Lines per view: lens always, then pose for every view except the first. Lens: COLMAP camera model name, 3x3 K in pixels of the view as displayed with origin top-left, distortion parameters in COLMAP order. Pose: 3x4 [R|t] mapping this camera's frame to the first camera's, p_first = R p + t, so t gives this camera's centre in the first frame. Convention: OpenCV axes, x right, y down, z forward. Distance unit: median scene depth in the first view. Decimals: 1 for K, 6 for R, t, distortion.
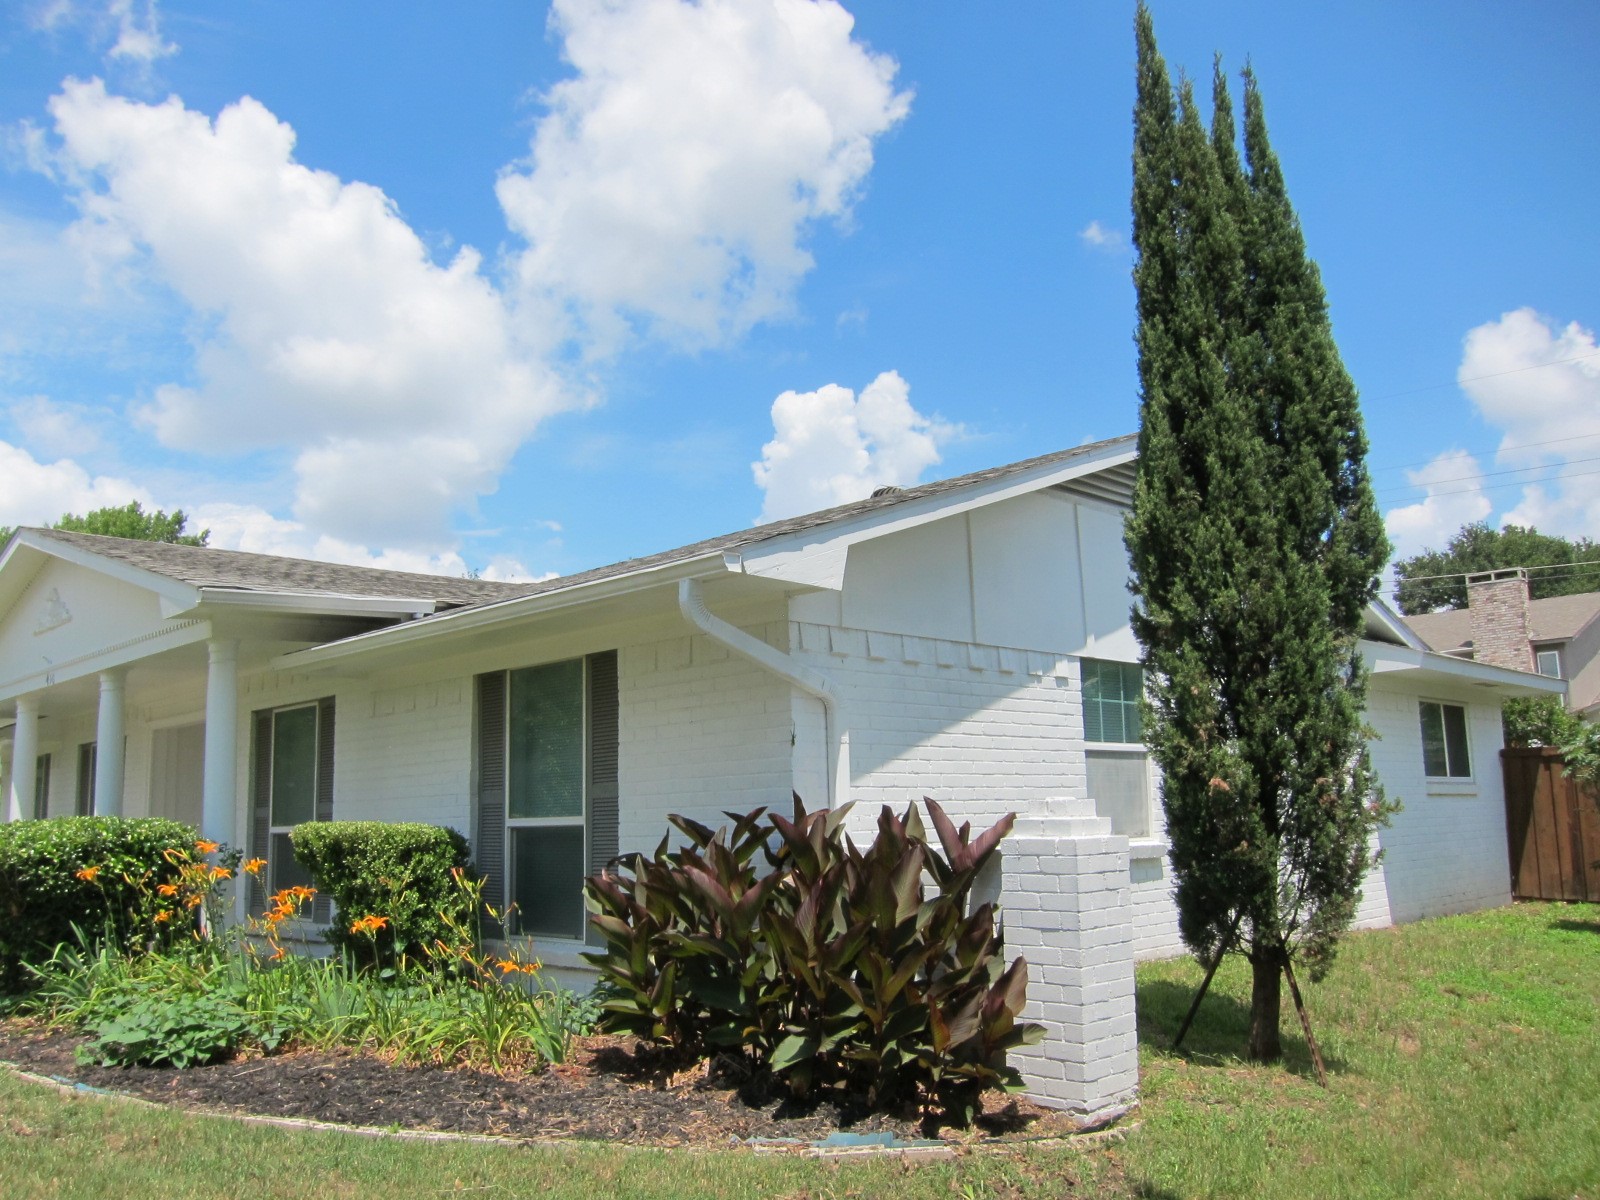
lens RADIAL K [[1339.8, 0, 793.3], [0, 1339.8, 613.7], [0, 0, 1]] dist [-0.062174, 0.029286]
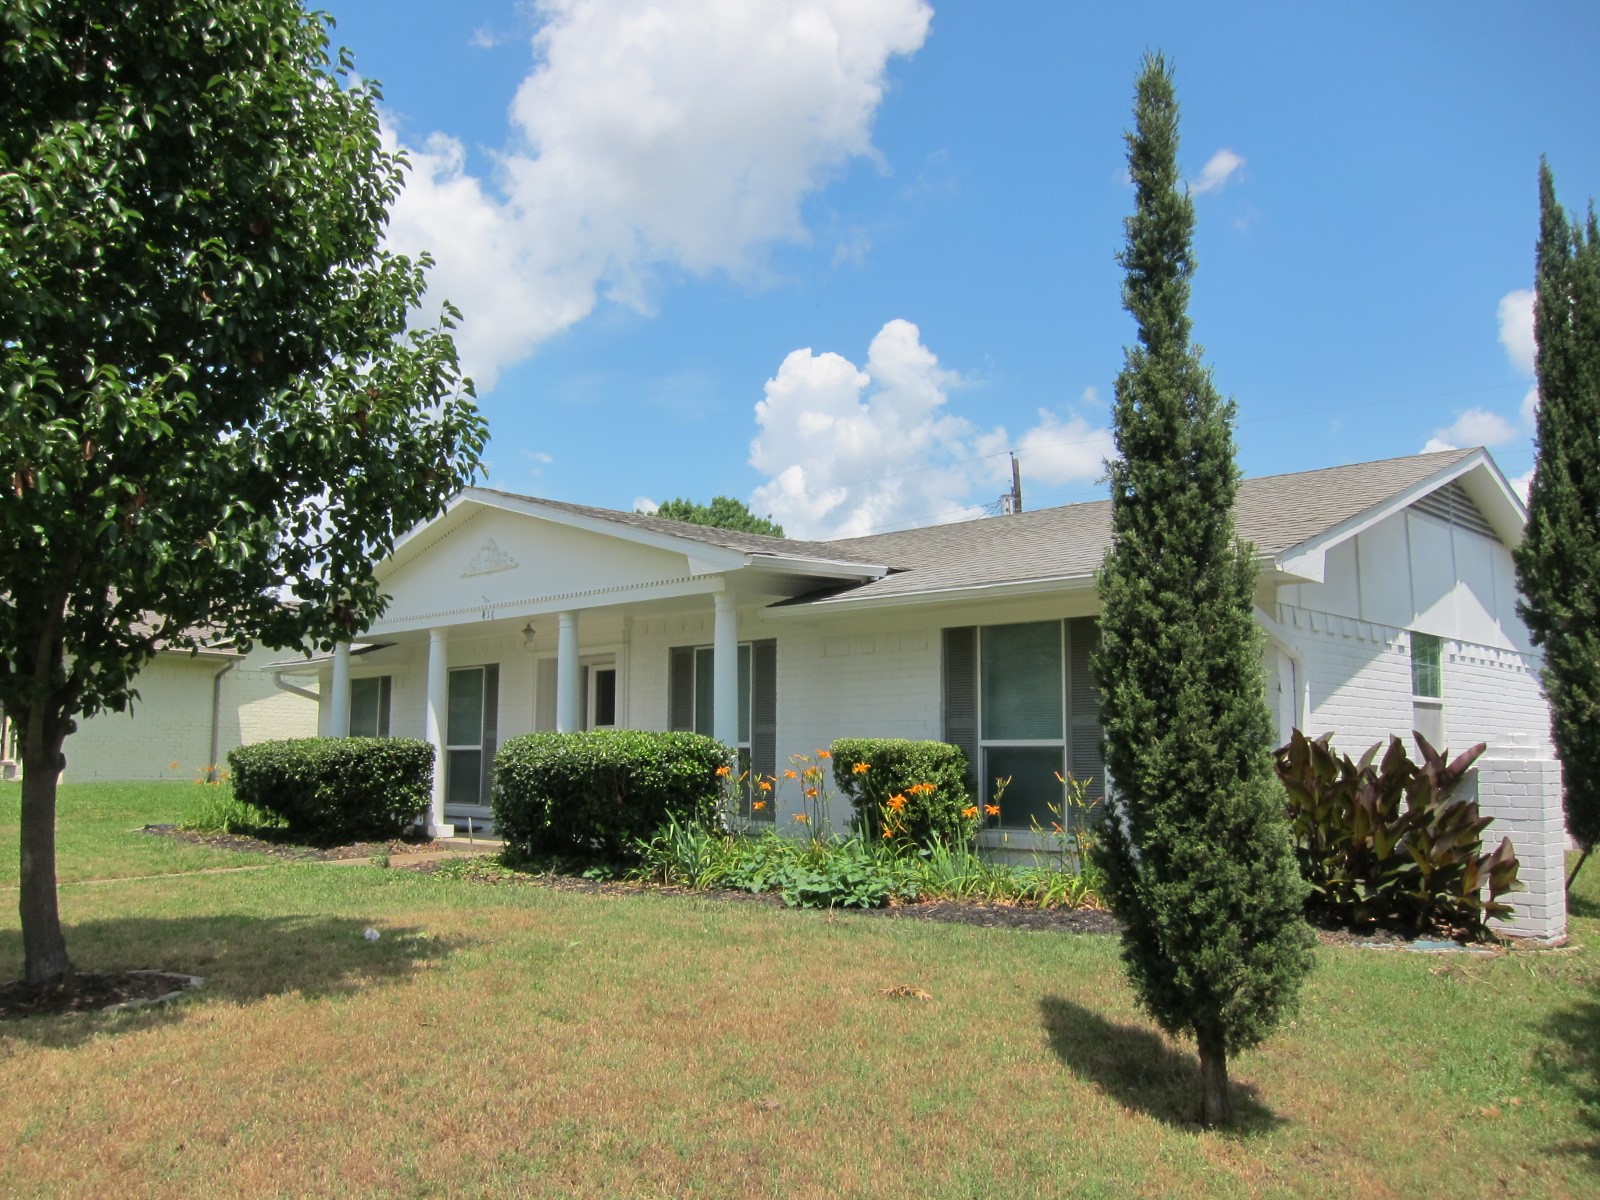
lens RADIAL K [[1339.8, 0, 793.3], [0, 1339.8, 613.7], [0, 0, 1]] dist [-0.062174, 0.029286]
pose [[0.999169, 0.035074, 0.020779, -0.539048], [-0.035970, 0.998364, 0.044444, -0.026948], [-0.019186, -0.045154, 0.998796, -0.375386]]
